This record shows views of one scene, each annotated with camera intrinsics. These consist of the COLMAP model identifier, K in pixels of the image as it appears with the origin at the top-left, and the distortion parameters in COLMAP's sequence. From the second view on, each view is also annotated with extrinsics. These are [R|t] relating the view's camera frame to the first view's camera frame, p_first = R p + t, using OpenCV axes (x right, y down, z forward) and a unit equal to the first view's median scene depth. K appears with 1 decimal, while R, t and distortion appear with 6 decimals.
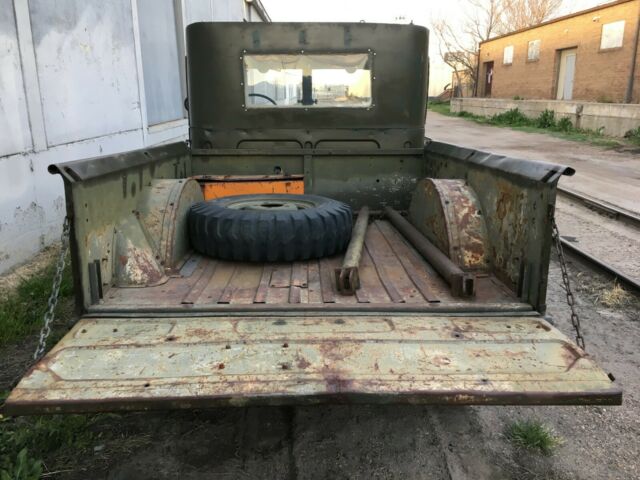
lens RADIAL K [[544.2, 0, 320.3], [0, 544.2, 239.7], [0, 0, 1]] dist [0.013574, -0.008587]
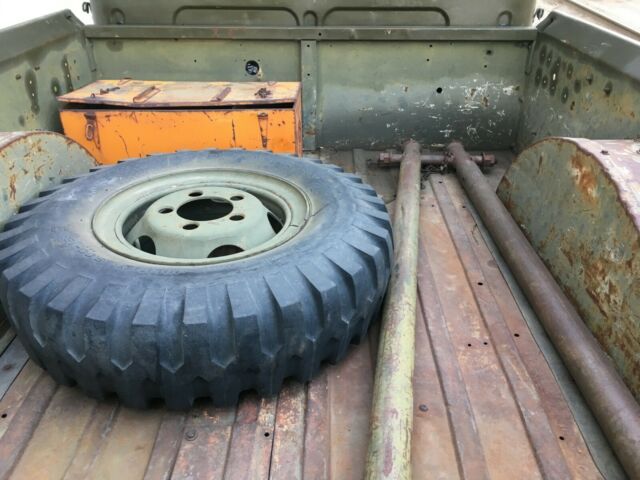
lens RADIAL K [[544.2, 0, 317.2], [0, 544.2, 240.4], [0, 0, 1]] dist [0.013574, -0.008587]
pose [[0.998616, 0.029235, -0.043726, 0.013827], [-0.015061, 0.955428, 0.294839, -0.129593], [0.050397, -0.293772, 0.954546, 0.460494]]
